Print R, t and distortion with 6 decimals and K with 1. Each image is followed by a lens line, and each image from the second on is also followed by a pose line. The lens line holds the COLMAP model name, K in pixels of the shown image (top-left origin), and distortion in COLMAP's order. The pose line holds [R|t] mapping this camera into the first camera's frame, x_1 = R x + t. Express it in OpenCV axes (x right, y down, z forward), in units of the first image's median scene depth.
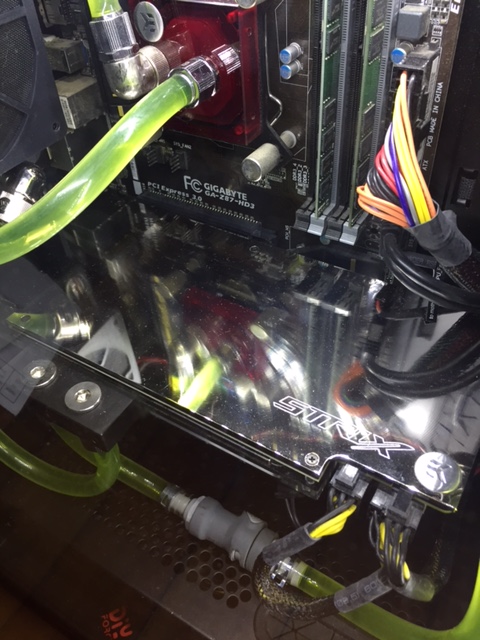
lens RADIAL K [[548.3, 0, 240.0], [0, 548.3, 320.0], [0, 0, 1]] dist [0.081017, -0.125874]
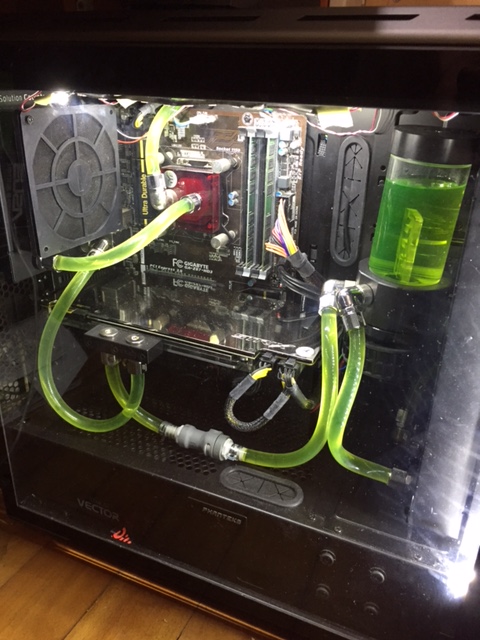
lens RADIAL K [[548.3, 0, 240.0], [0, 548.3, 320.0], [0, 0, 1]] dist [0.081017, -0.125874]
pose [[0.986724, 0.022774, 0.160799, -0.227342], [0.032623, 0.942142, -0.333622, 0.735938], [-0.159094, 0.334439, 0.928892, -0.902380]]
